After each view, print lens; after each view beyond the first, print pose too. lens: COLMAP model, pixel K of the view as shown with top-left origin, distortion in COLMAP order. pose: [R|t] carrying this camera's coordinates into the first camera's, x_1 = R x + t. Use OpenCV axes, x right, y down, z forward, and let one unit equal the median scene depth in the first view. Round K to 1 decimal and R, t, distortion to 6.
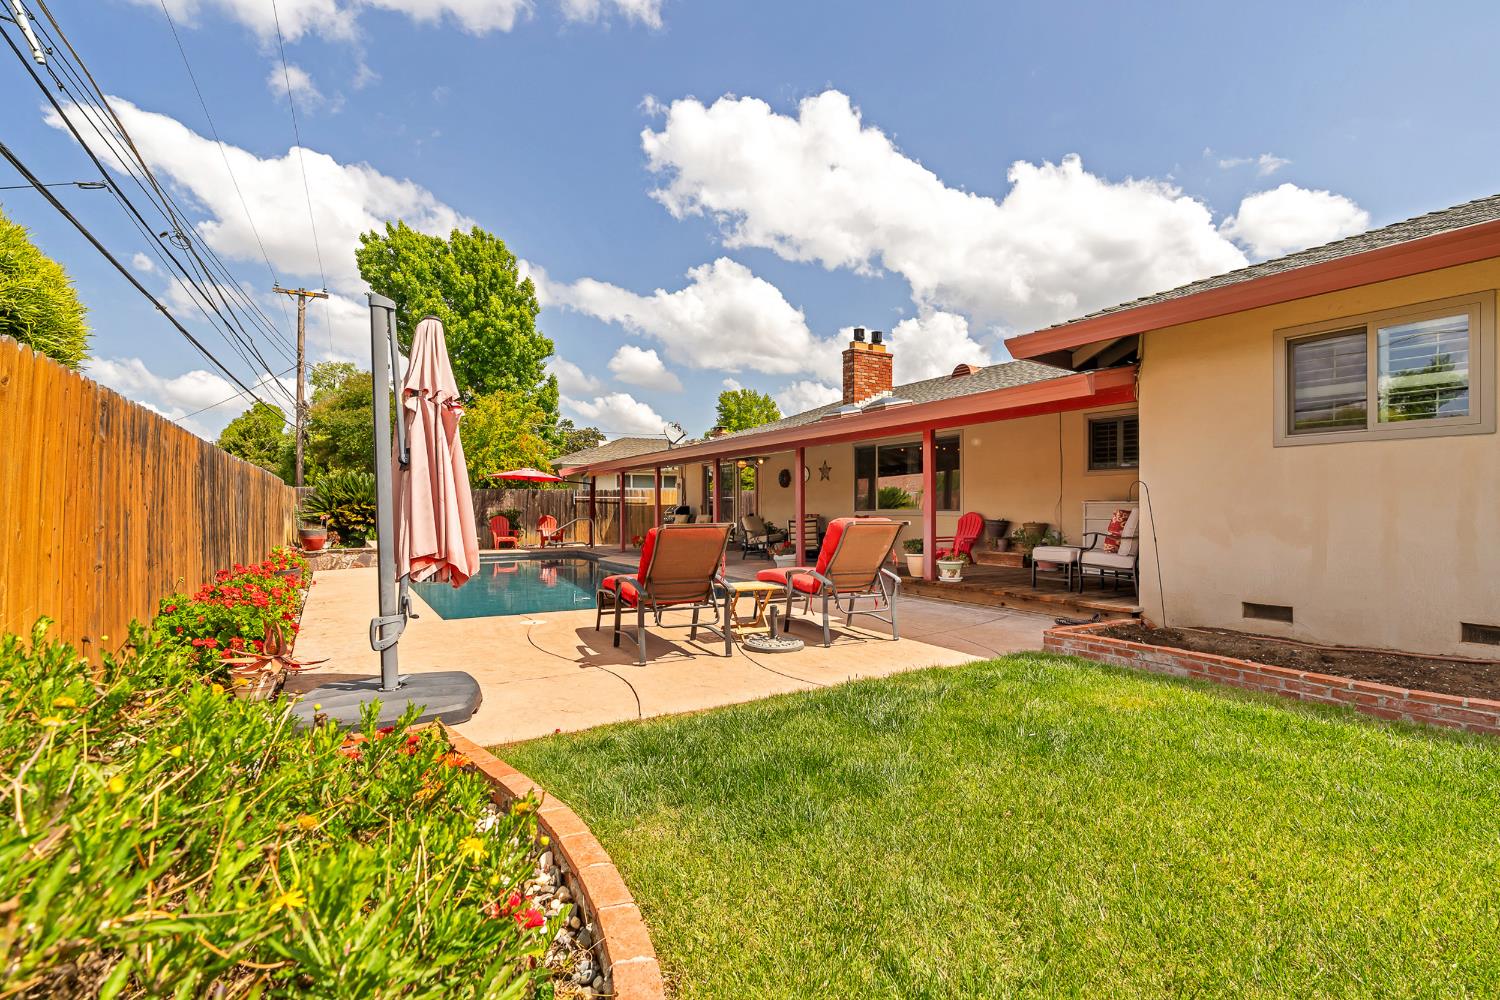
lens RADIAL K [[697.0, 0, 757.4], [0, 697.0, 512.4], [0, 0, 1]] dist [-0.002686, 0.000149]
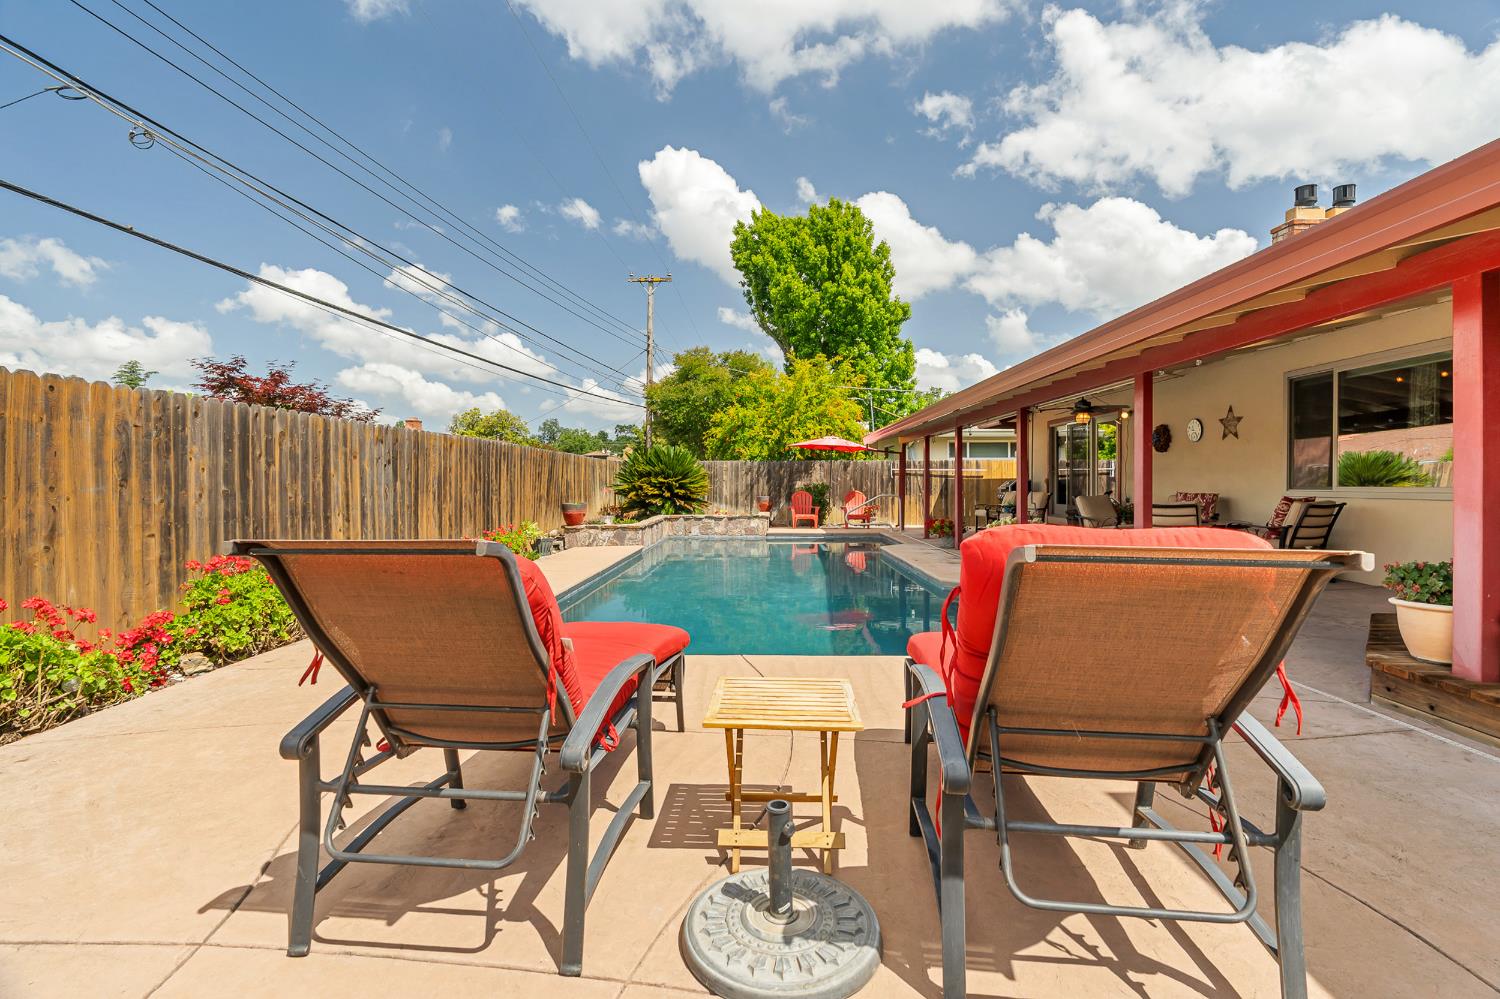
lens RADIAL K [[693.4, 0, 758.3], [0, 693.4, 486.6], [0, 0, 1]] dist [-0.015053, 0.009676]
pose [[0.851096, 0.007249, -0.524960, 0.046891], [-0.007434, 0.999971, 0.001755, -0.001264], [0.524958, 0.002409, 0.851125, 0.199863]]
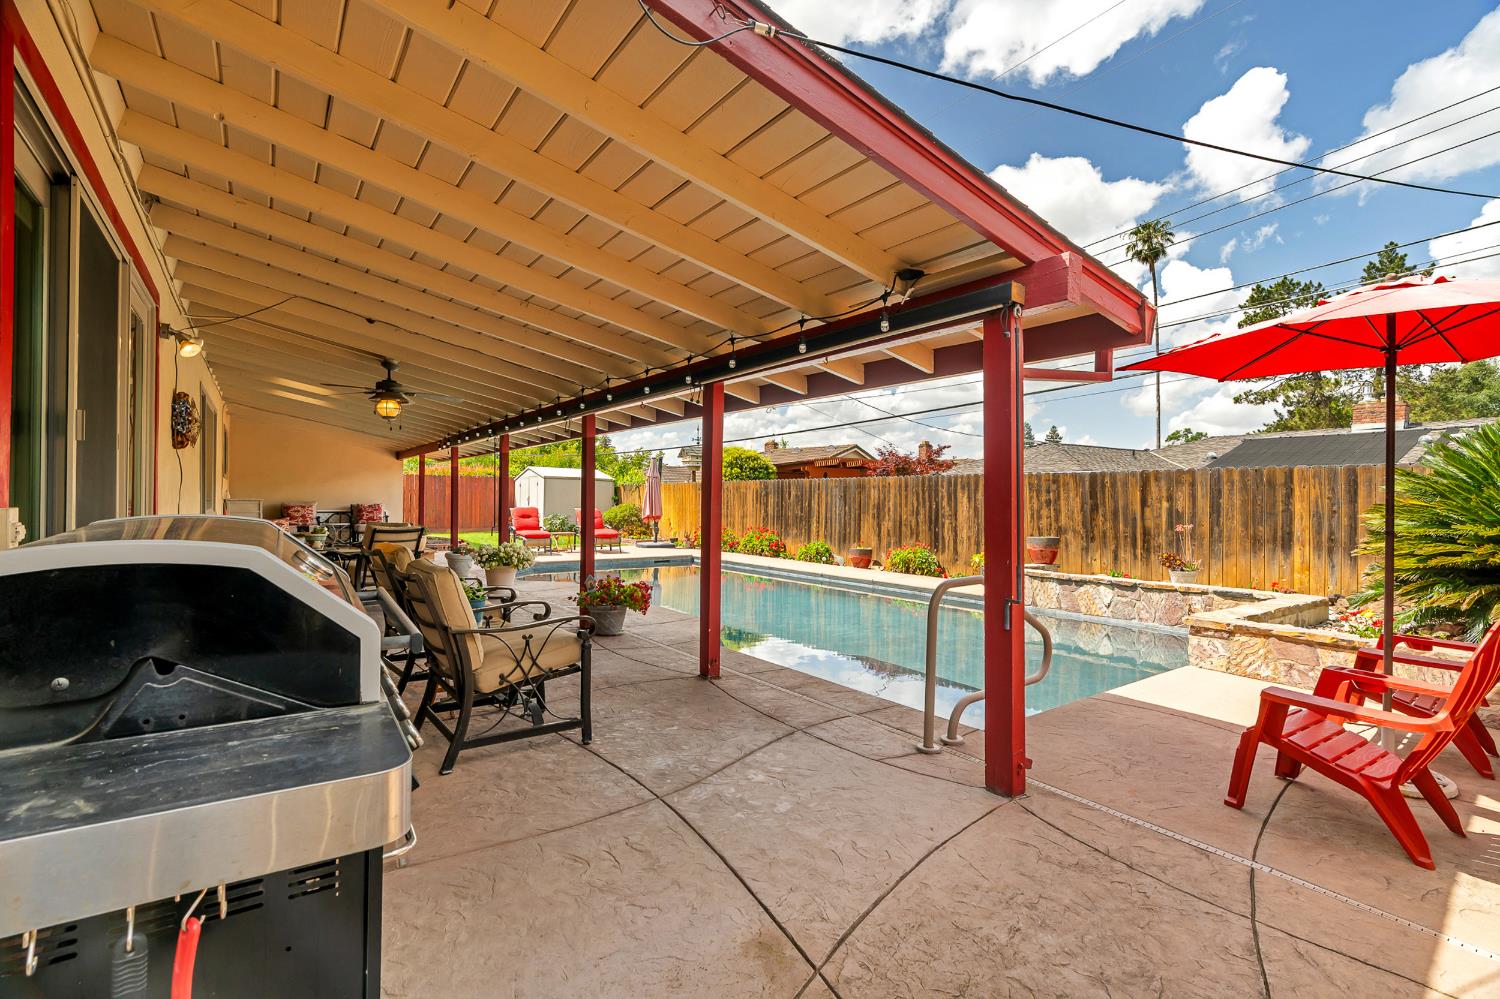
lens RADIAL K [[693.4, 0, 758.3], [0, 693.4, 486.6], [0, 0, 1]] dist [-0.015053, 0.009676]
pose [[-0.996811, -0.006685, -0.079524, -0.159587], [-0.005775, 0.999915, -0.011660, -0.013076], [0.079596, -0.011163, -0.996765, 1.081436]]
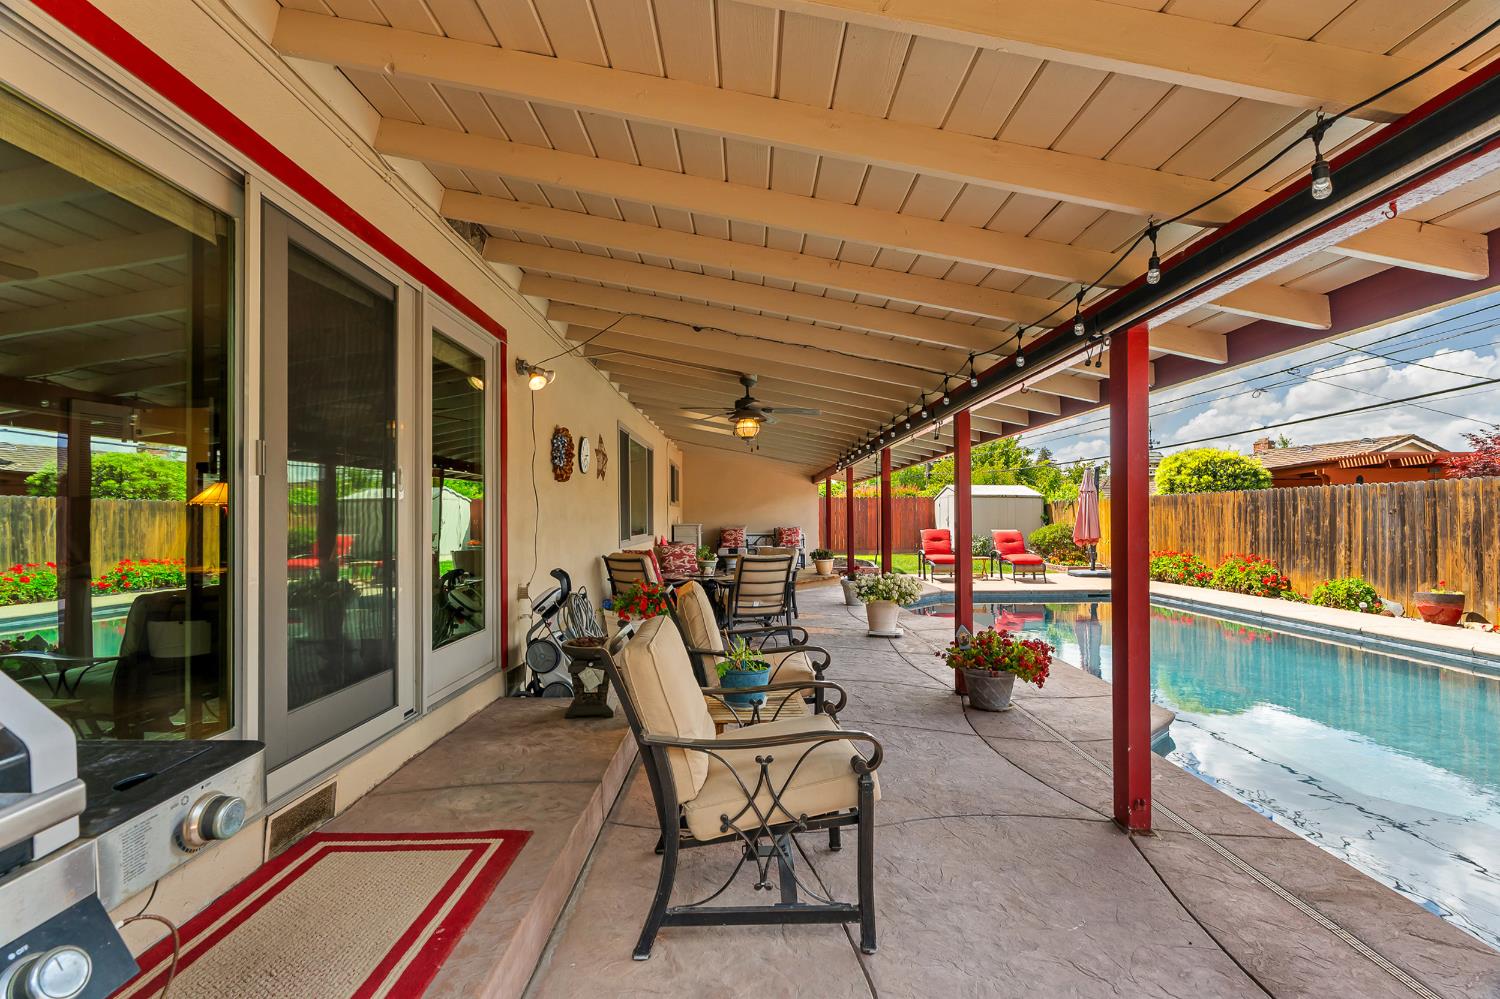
lens RADIAL K [[697.0, 0, 757.4], [0, 697.0, 511.9], [0, 0, 1]] dist [-0.002686, 0.000149]
pose [[-0.861009, 0.014719, 0.508376, -0.169640], [0.014252, 0.999887, -0.004812, -0.014693], [-0.508390, 0.003102, -0.861122, 1.001635]]
